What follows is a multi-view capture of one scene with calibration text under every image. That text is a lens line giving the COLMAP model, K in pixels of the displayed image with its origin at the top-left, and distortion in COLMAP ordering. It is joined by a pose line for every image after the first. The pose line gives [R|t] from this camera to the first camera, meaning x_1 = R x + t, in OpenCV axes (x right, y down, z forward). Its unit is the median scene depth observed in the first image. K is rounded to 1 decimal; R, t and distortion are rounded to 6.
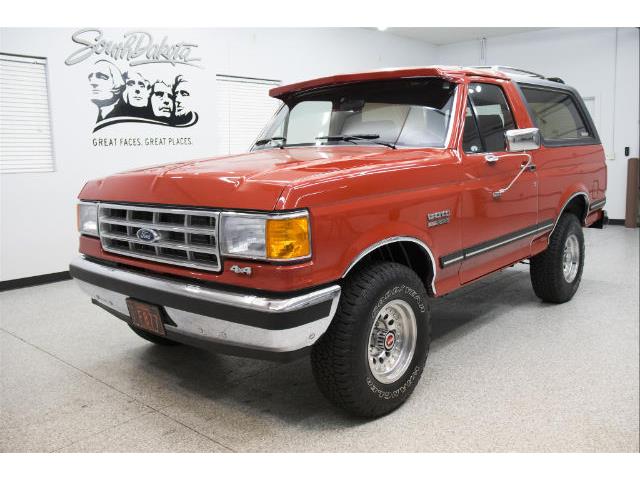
lens RADIAL K [[568.3, 0, 316.1], [0, 568.3, 243.2], [0, 0, 1]] dist [-0.105512, 0.111178]
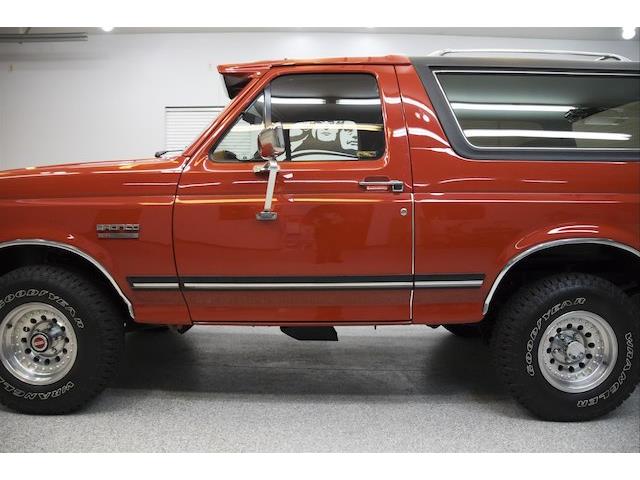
lens RADIAL K [[525.5, 0, 322.2], [0, 525.5, 237.4], [0, 0, 1]] dist [-0.162123, 0.132510]
pose [[0.670442, 0.083942, -0.737198, 0.465970], [-0.145925, 0.989092, -0.020087, -0.029375], [0.727470, 0.121043, 0.675378, 0.305847]]
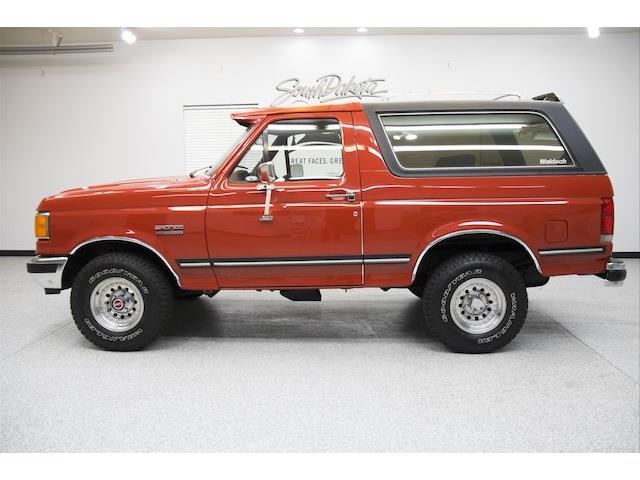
lens RADIAL K [[525.5, 0, 316.5], [0, 525.5, 245.2], [0, 0, 1]] dist [-0.162123, 0.132510]
pose [[0.642706, 0.122010, -0.756335, 0.598823], [-0.128690, 0.990403, 0.050413, -0.047869], [0.755227, 0.064932, 0.652239, 0.220838]]
